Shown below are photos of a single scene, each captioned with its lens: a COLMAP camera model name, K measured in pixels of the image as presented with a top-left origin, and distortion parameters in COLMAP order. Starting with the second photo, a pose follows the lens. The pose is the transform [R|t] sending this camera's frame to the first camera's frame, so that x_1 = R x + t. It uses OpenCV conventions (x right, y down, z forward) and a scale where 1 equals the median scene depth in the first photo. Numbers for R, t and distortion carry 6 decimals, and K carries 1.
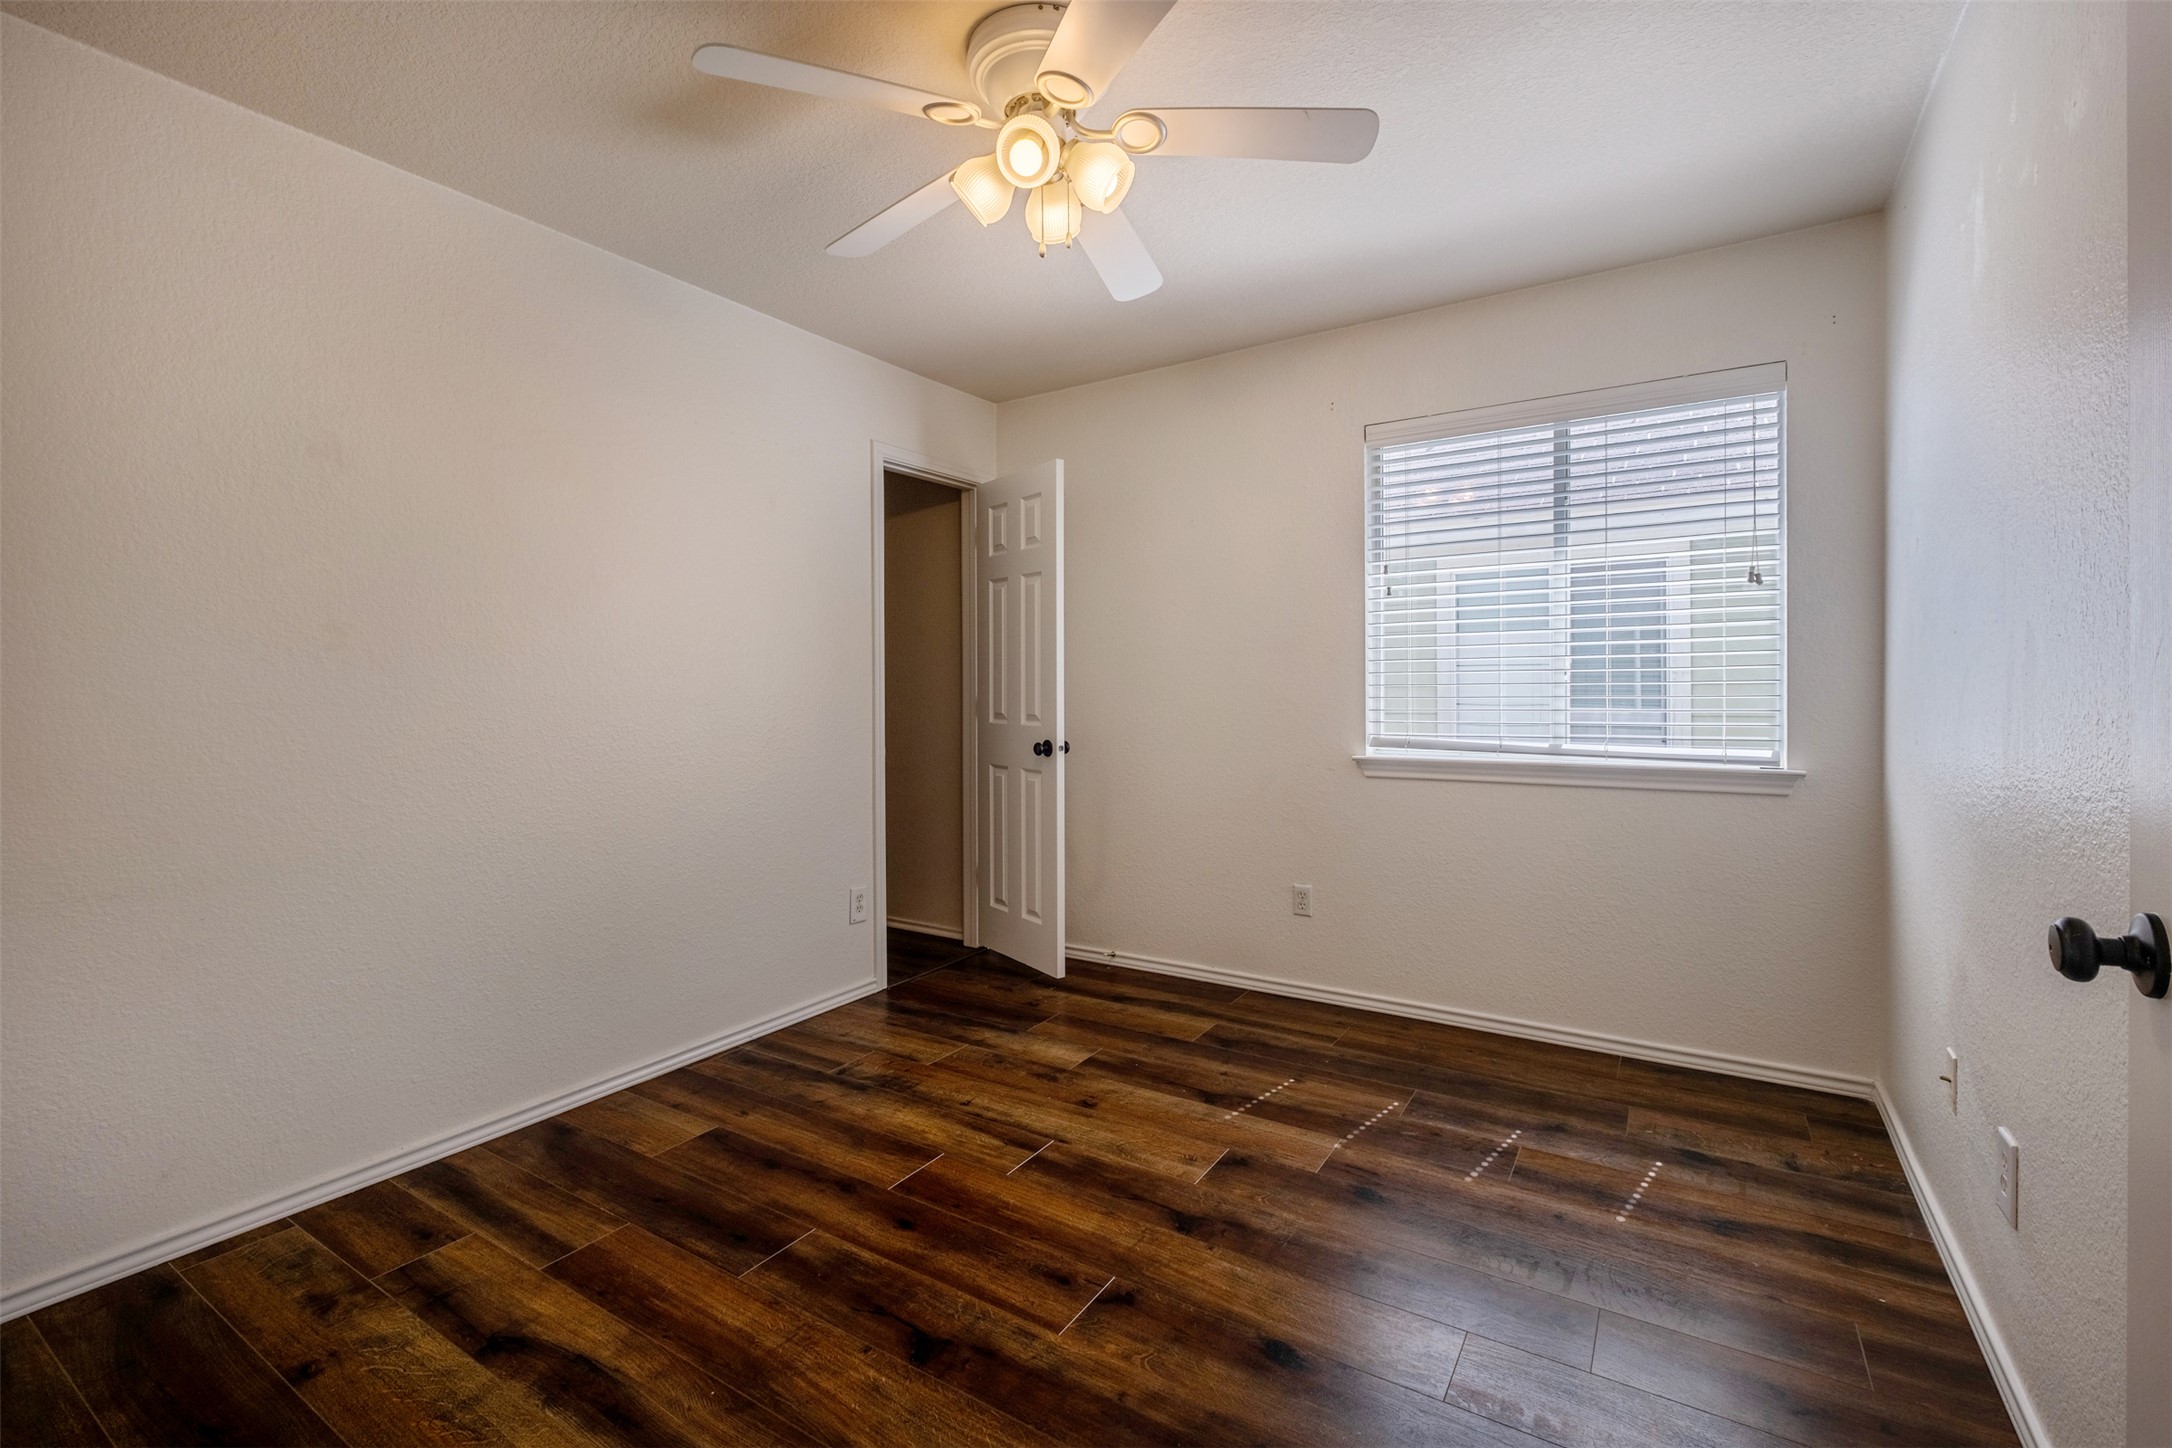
lens RADIAL K [[940.6, 0, 1082.2], [0, 940.6, 707.0], [0, 0, 1]] dist [-0.001485, -0.000397]
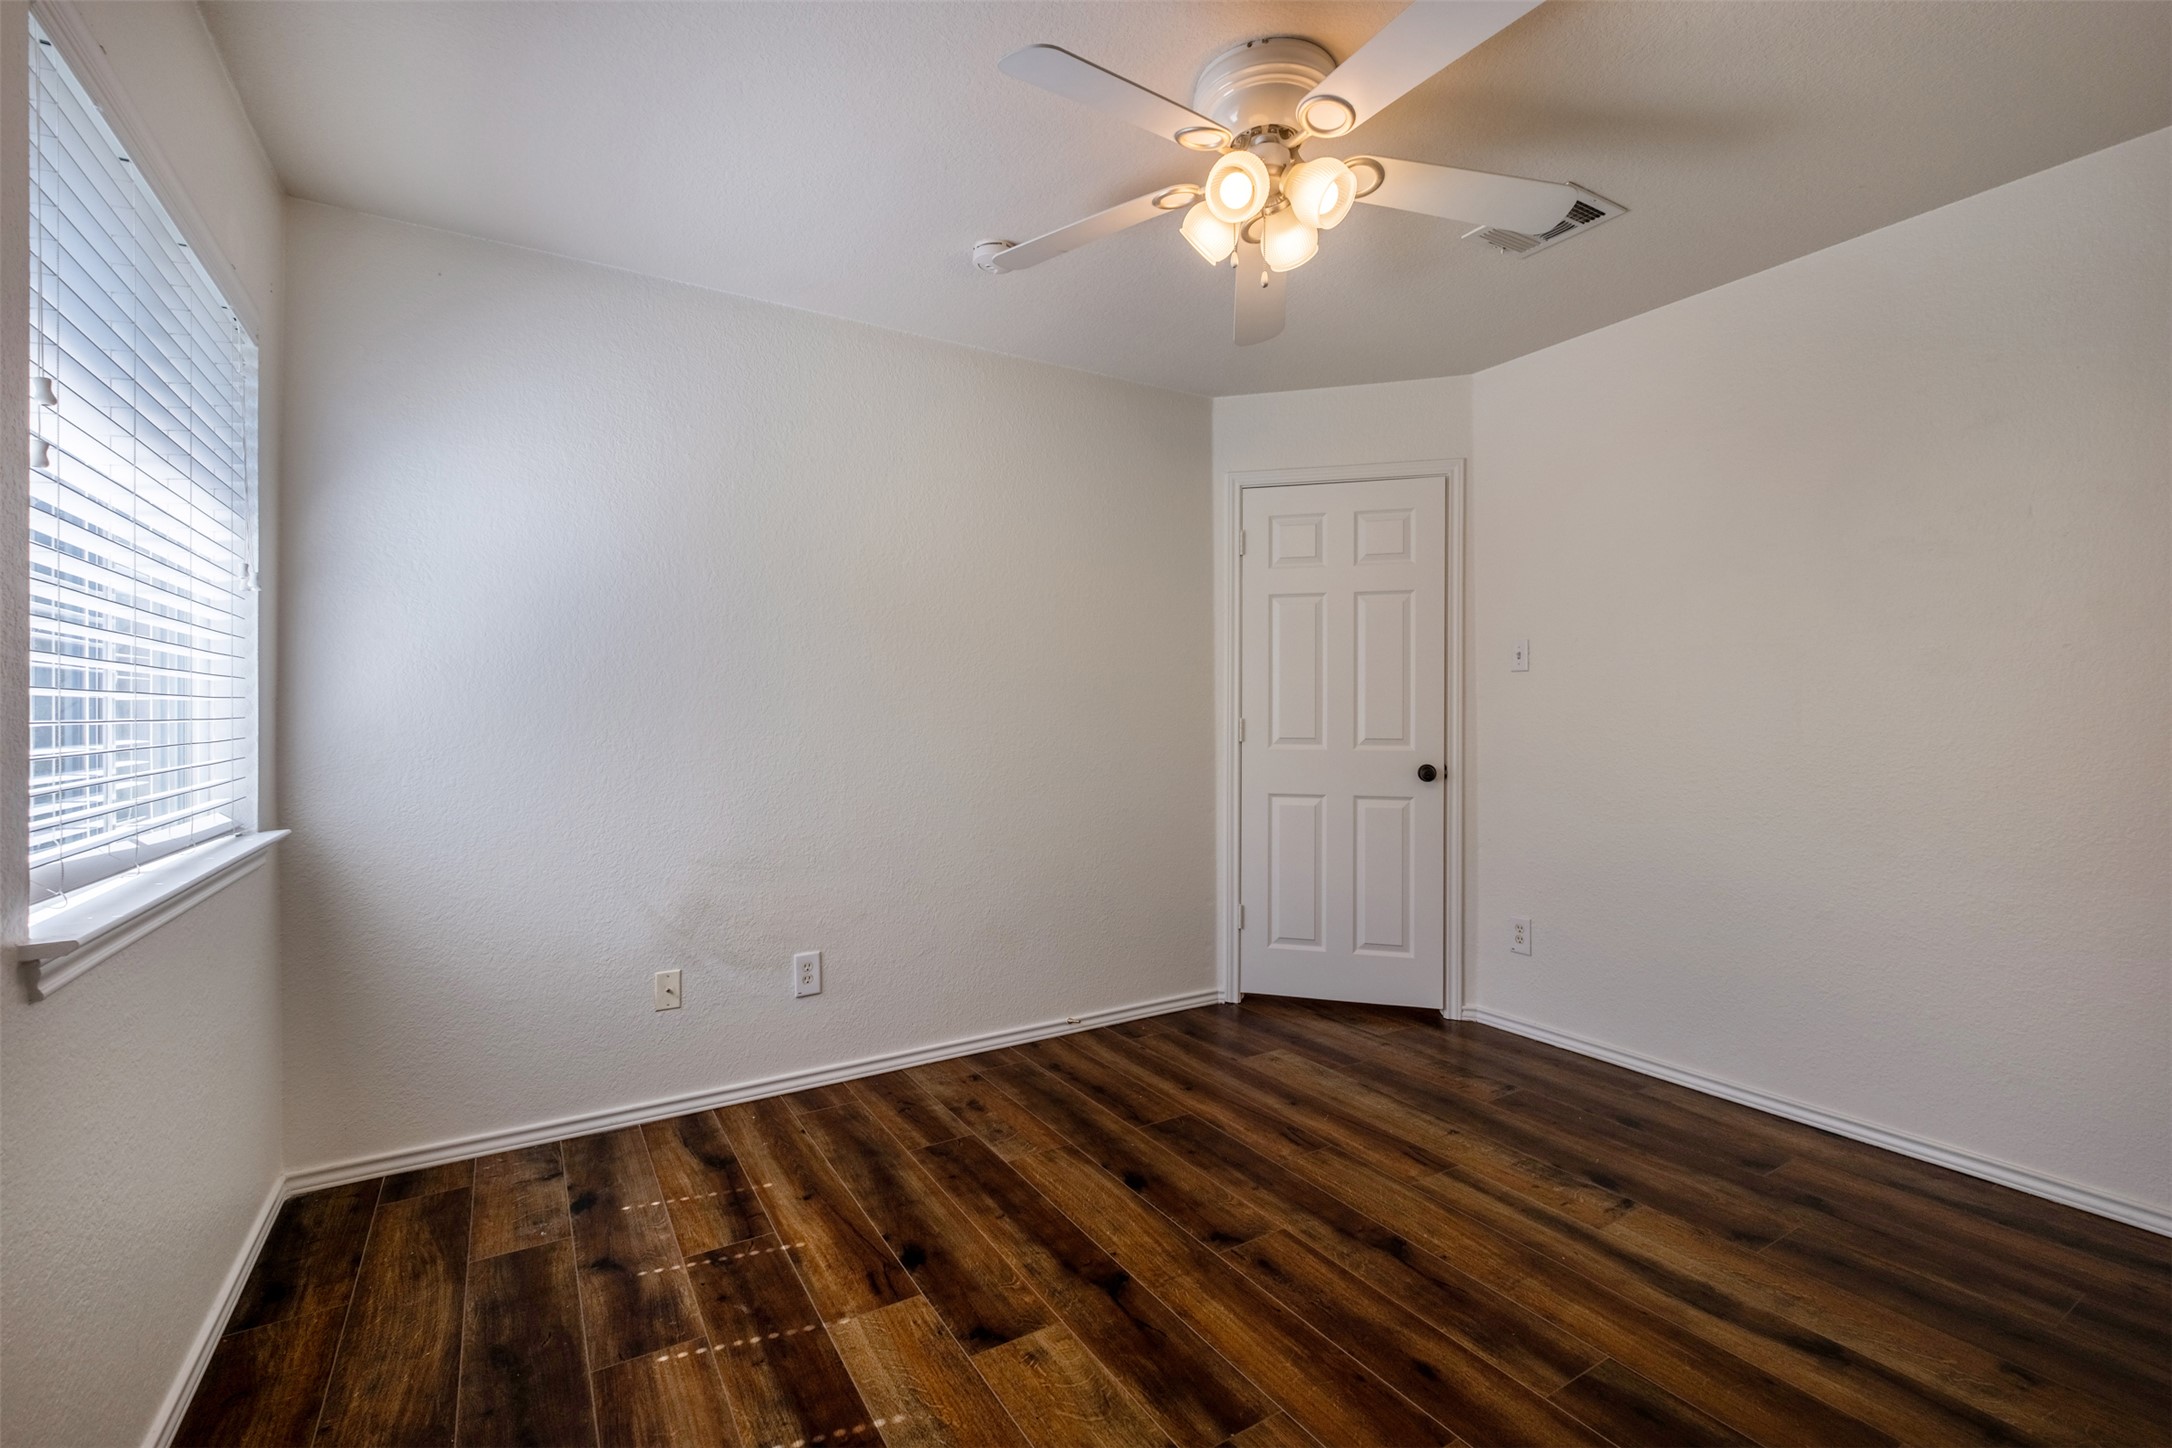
lens RADIAL K [[940.6, 0, 1082.2], [0, 940.6, 707.0], [0, 0, 1]] dist [-0.001485, -0.000397]
pose [[-0.897444, 0.014801, 0.440879, -0.294819], [0.022855, 0.999655, 0.012963, -0.048375], [-0.440535, 0.021710, -0.897473, 1.890780]]
